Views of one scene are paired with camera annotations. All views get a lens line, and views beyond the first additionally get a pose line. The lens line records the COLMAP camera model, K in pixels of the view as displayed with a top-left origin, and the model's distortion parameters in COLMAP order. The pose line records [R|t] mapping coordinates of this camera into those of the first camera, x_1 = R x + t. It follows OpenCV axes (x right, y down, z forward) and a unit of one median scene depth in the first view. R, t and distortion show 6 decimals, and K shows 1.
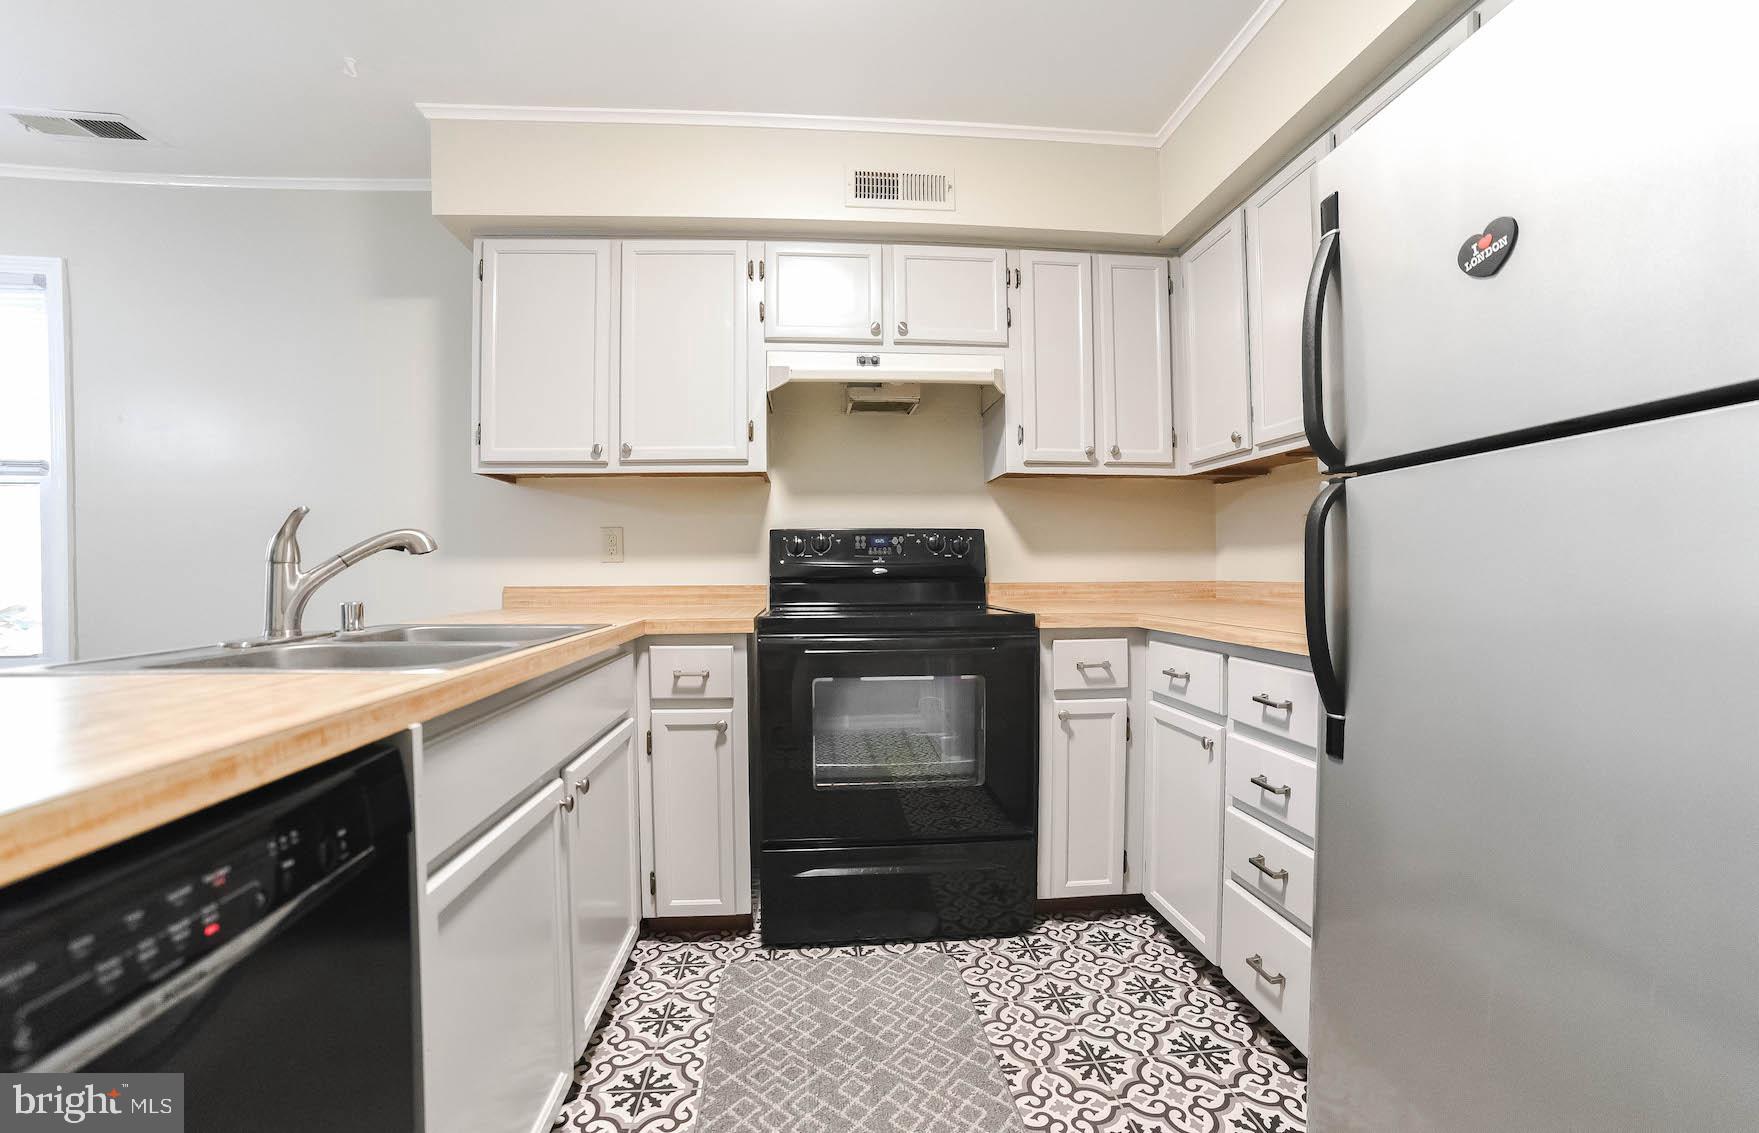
lens RADIAL K [[725.6, 0, 863.8], [0, 725.6, 567.7], [0, 0, 1]] dist [-0.051348, 0.000063]
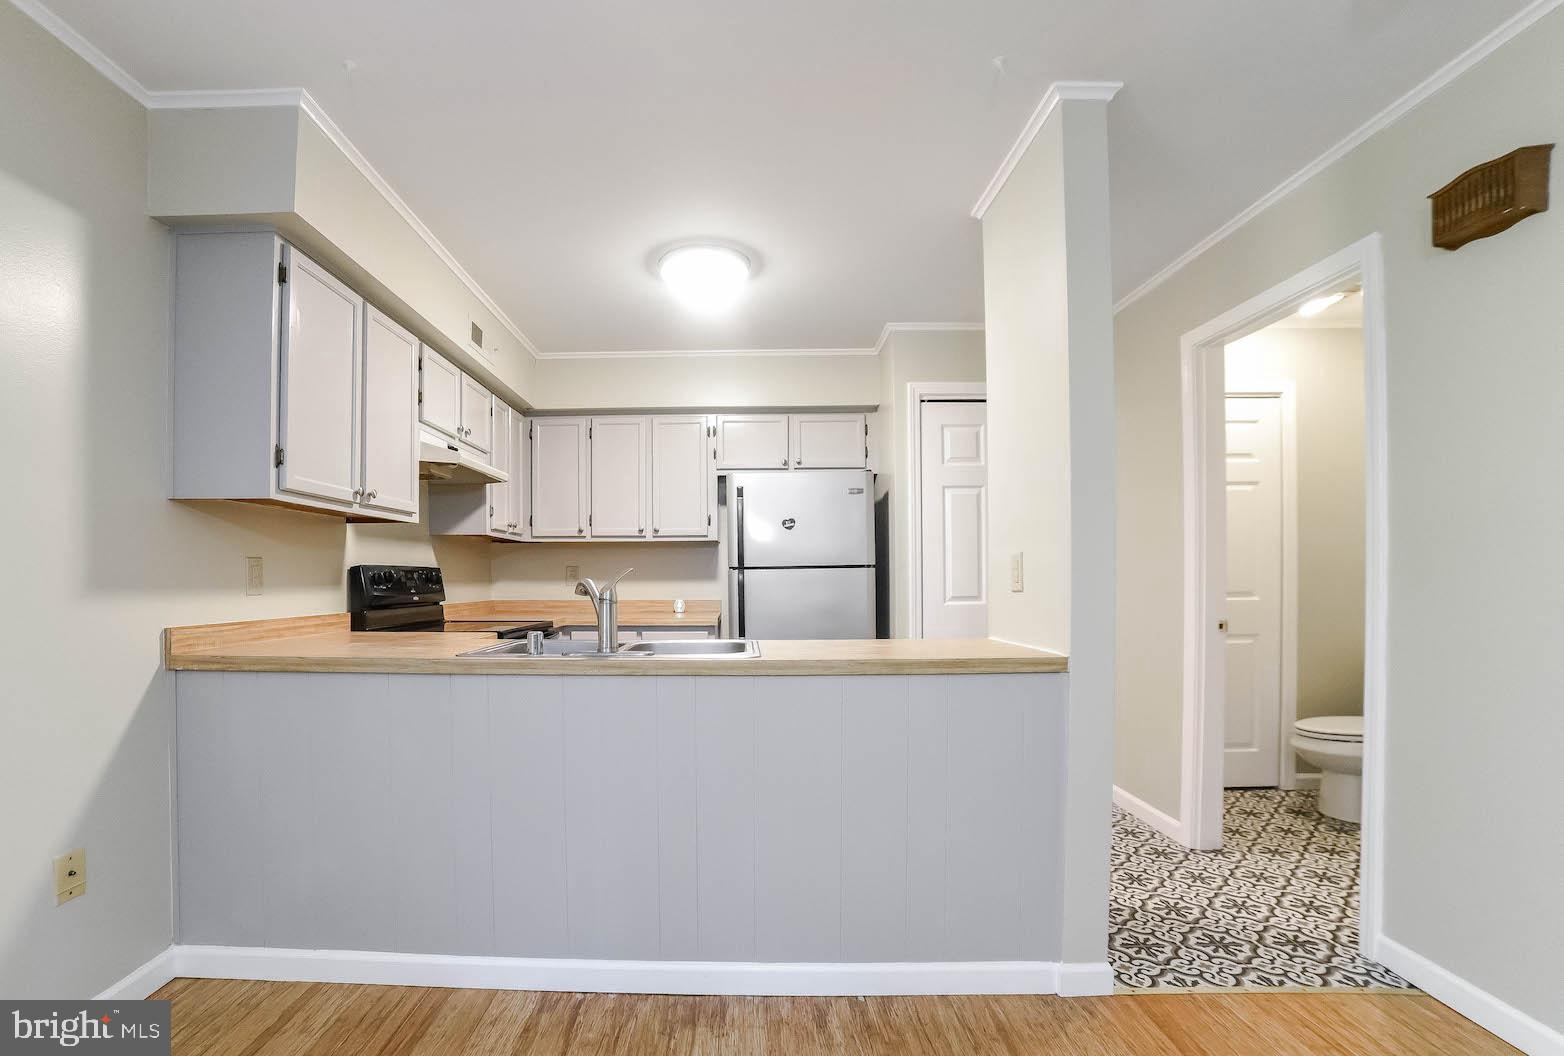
lens RADIAL K [[732.2, 0, 735.4], [0, 732.2, 564.4], [0, 0, 1]] dist [-0.001689, -0.000400]
pose [[0.097957, 0.026521, 0.994837, -1.358222], [-0.002841, 0.999648, -0.026369, -0.025869], [-0.995187, -0.000244, 0.097997, 0.310166]]
